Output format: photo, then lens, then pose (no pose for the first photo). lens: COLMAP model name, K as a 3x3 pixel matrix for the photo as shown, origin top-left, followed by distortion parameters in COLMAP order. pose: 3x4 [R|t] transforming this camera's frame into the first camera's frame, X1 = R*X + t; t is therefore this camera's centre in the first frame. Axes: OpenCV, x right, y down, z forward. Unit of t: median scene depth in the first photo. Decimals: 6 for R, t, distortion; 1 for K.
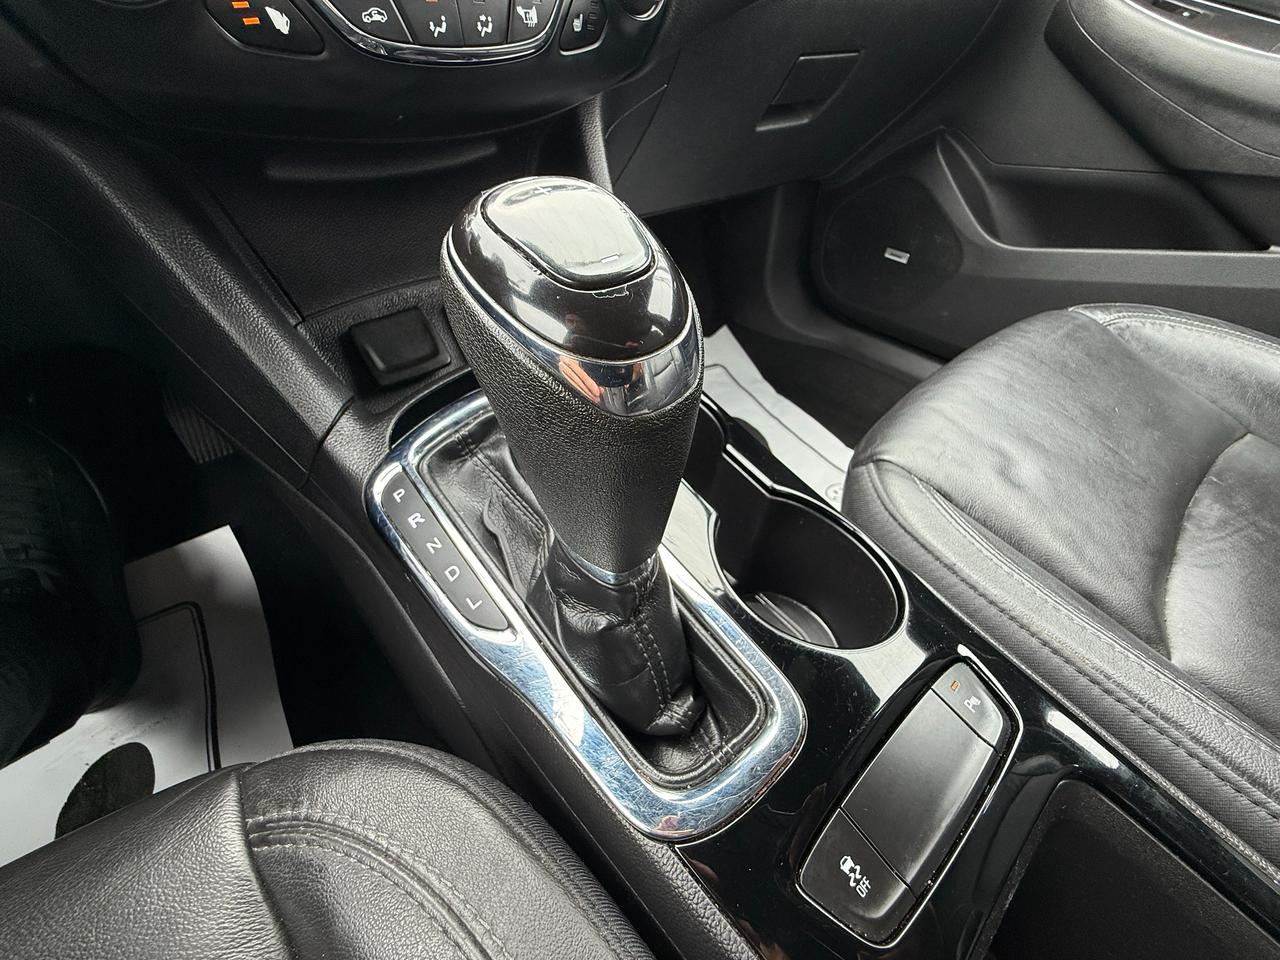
lens RADIAL K [[513.4, 0, 640.0], [0, 513.4, 480.0], [0, 0, 1]] dist [-0.000387, -0.000057]
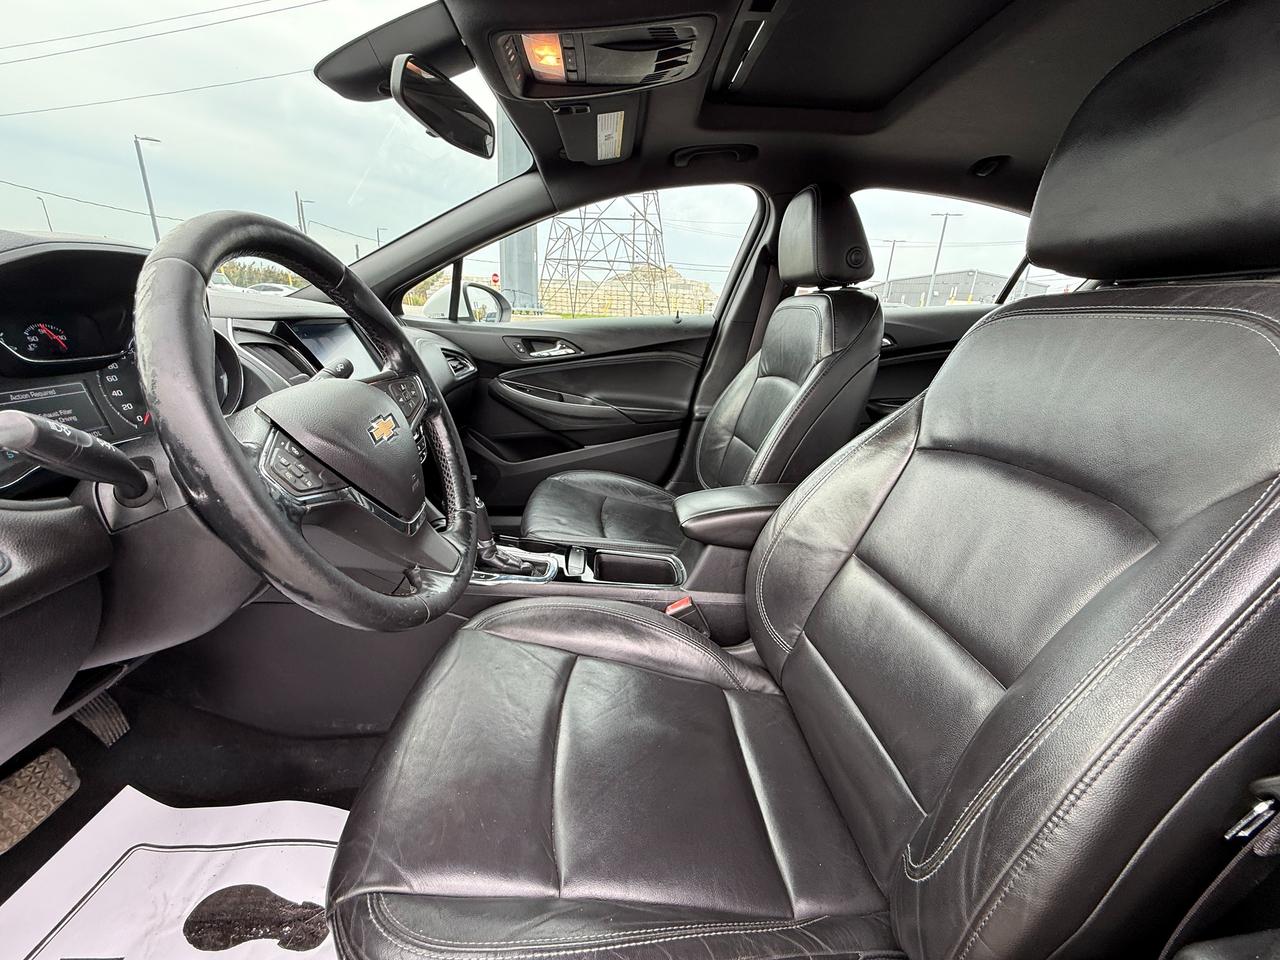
lens RADIAL K [[513.4, 0, 640.0], [0, 513.4, 480.0], [0, 0, 1]] dist [-0.000387, -0.000057]
pose [[0.604623, -0.236413, 0.760618, -0.944286], [0.521496, 0.839301, -0.153673, 0.351940], [-0.602057, 0.489573, 0.630749, -1.020933]]
